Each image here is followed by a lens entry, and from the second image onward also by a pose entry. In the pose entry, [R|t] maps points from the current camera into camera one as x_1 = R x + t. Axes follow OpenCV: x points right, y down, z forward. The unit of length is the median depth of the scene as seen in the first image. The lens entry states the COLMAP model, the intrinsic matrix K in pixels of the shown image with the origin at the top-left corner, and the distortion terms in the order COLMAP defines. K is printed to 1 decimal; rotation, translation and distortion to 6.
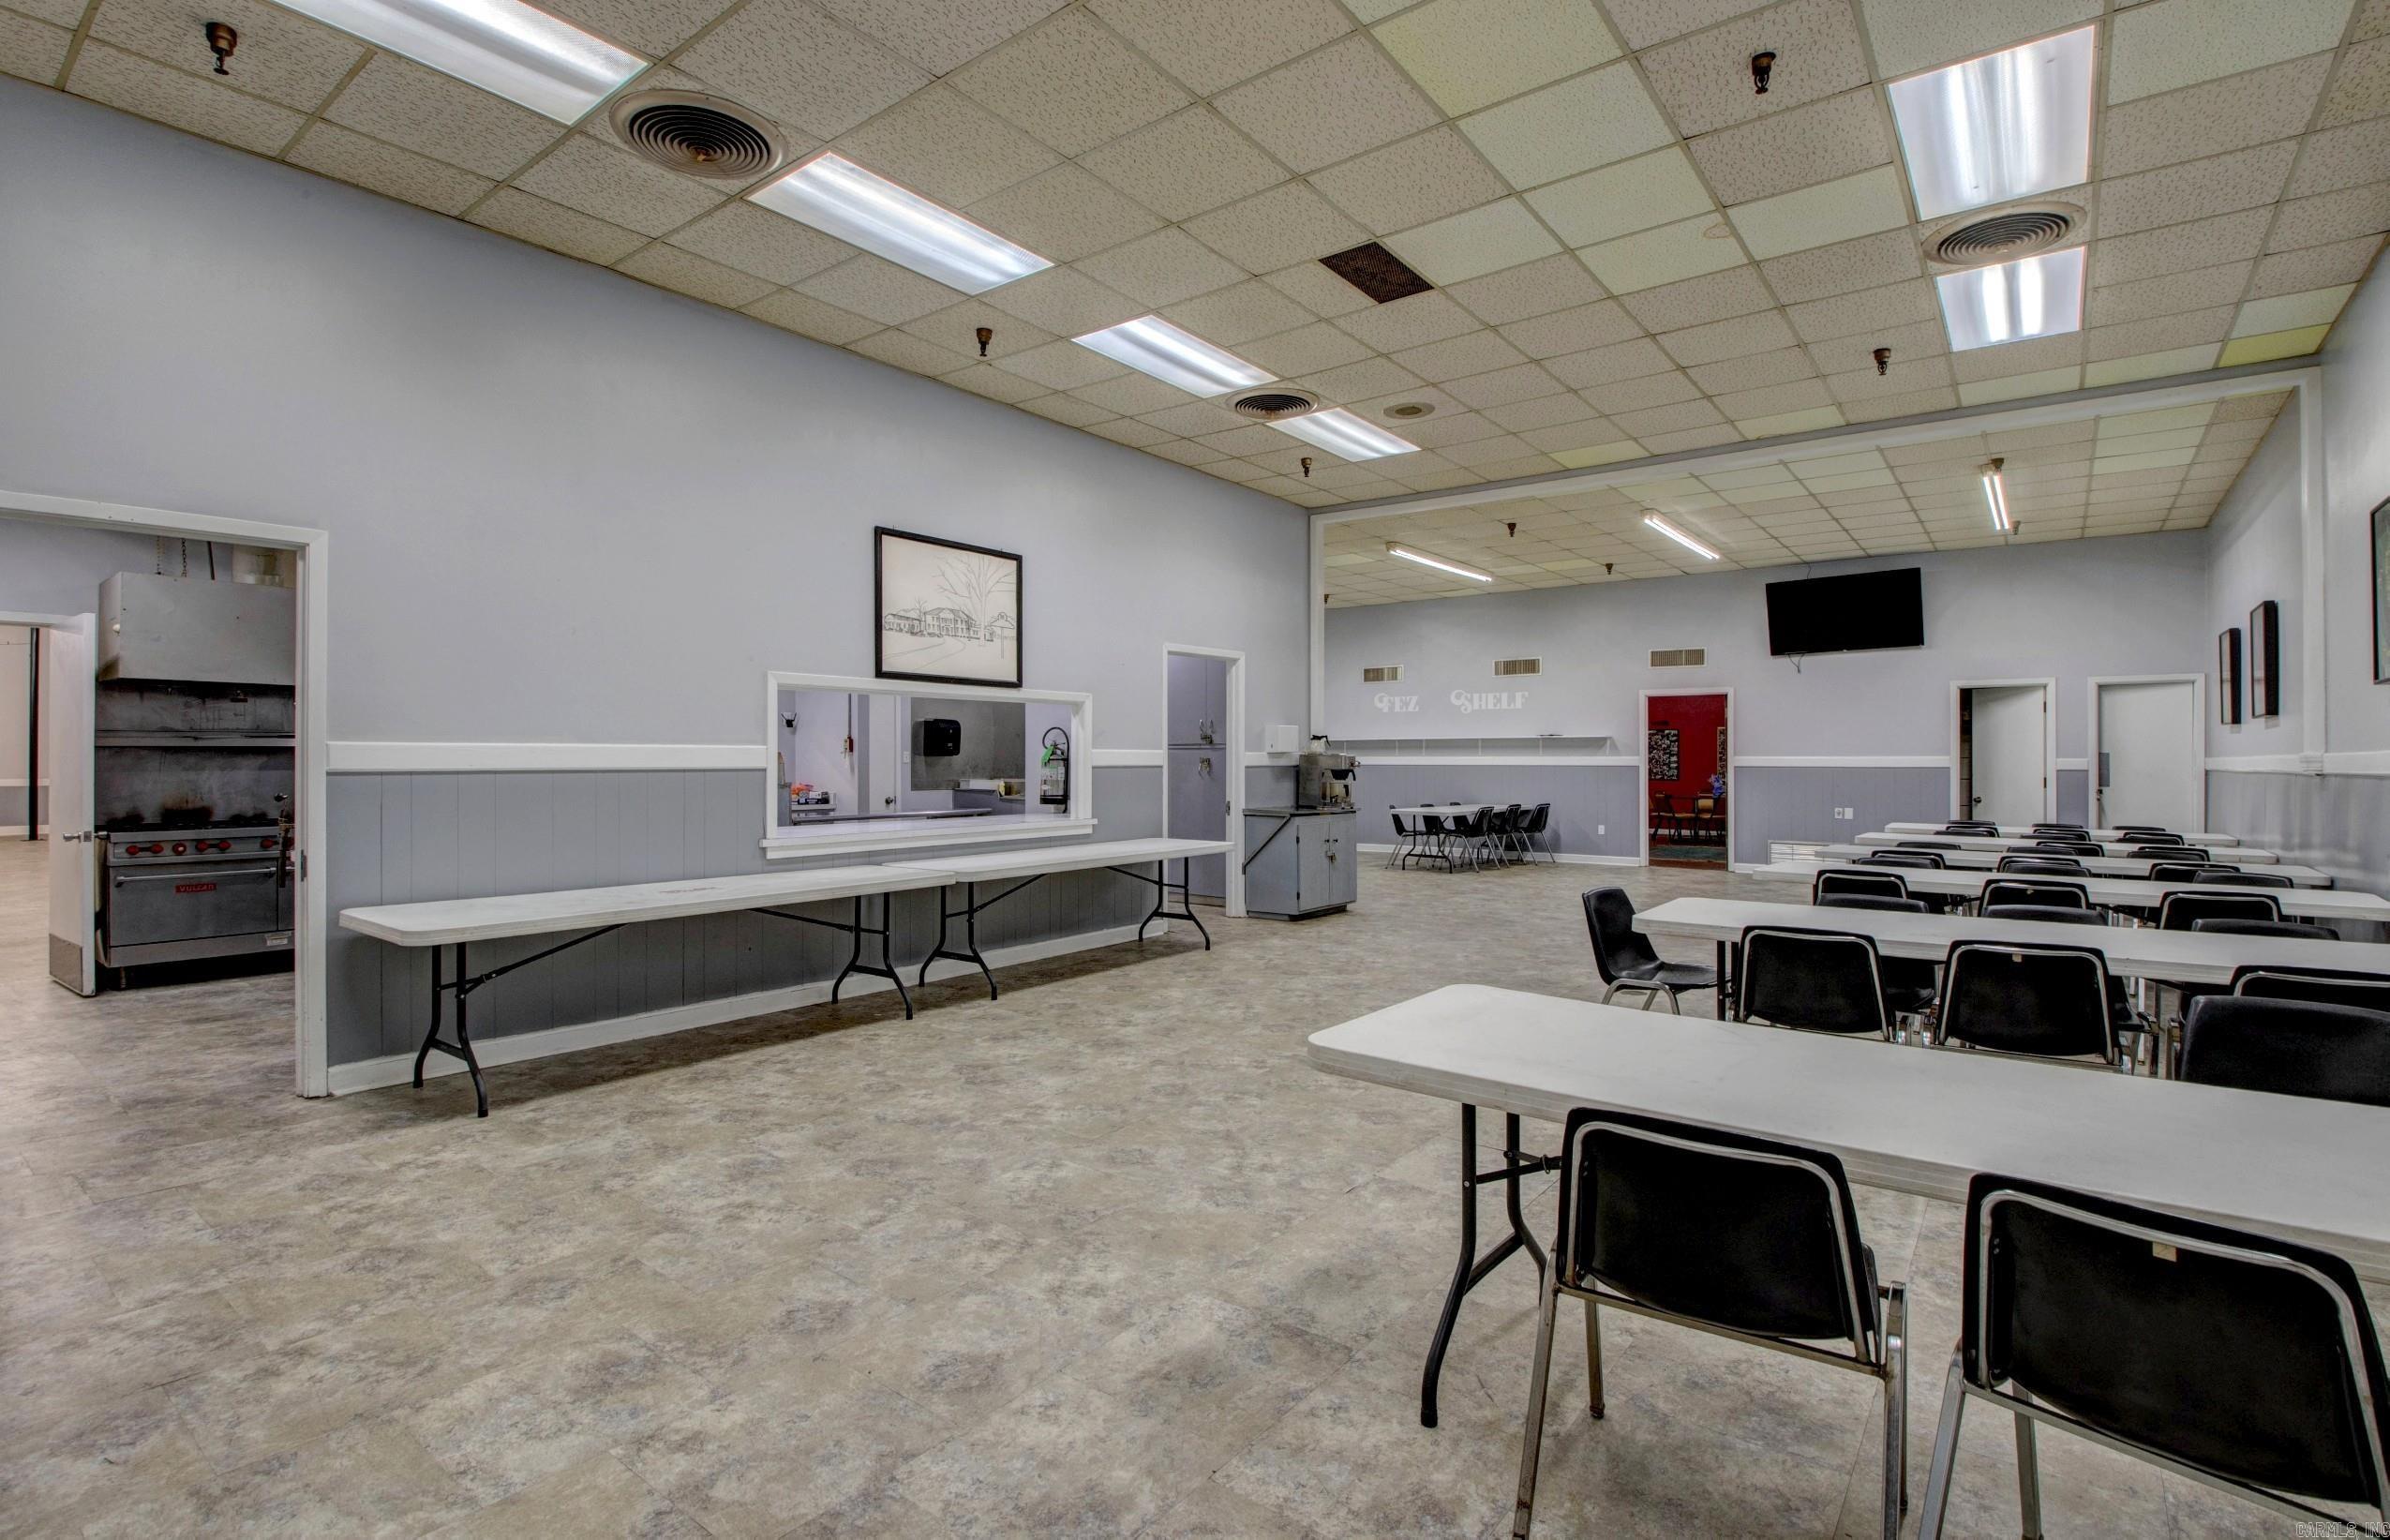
lens RADIAL K [[1122.9, 0, 1184.5], [0, 1122.9, 754.8], [0, 0, 1]] dist [-0.015078, -0.006698]
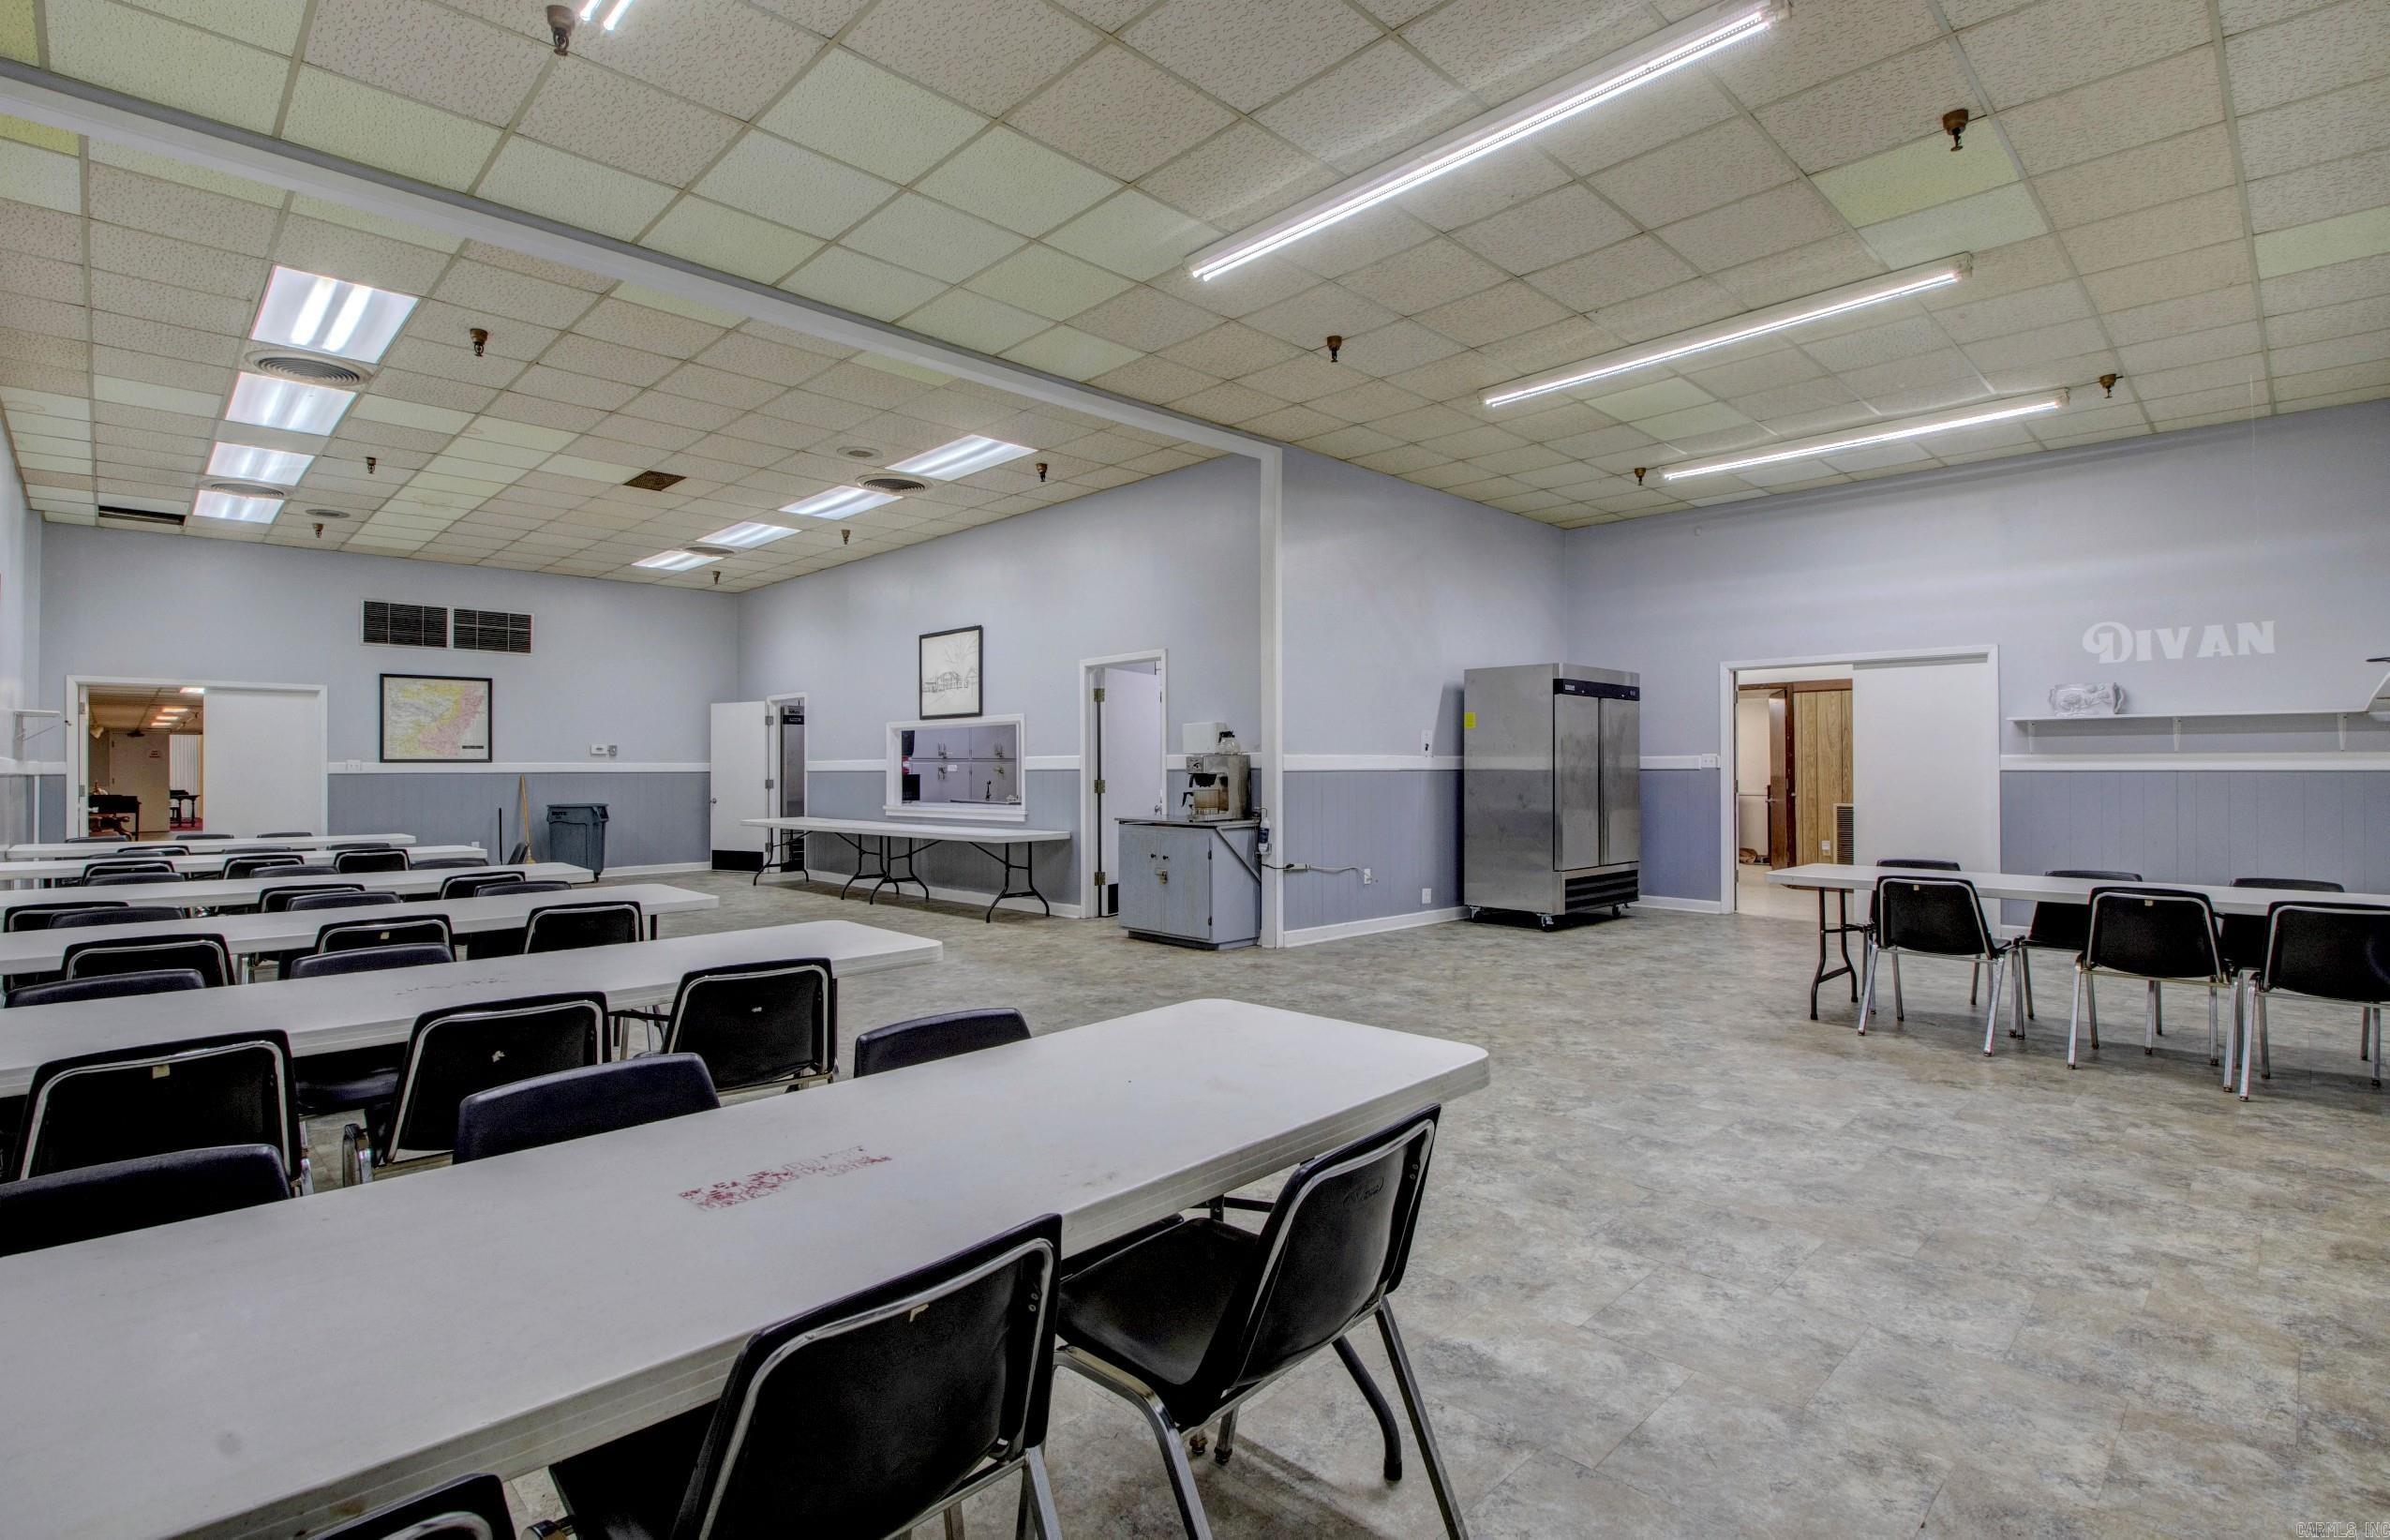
lens RADIAL K [[1122.9, 0, 1187.2], [0, 1122.9, 771.6], [0, 0, 1]] dist [-0.015078, -0.006698]
pose [[-0.150036, -0.005006, -0.988668, 1.265599], [0.003771, 0.999977, -0.005635, 0.022604], [0.988673, -0.004574, -0.150013, 1.495245]]
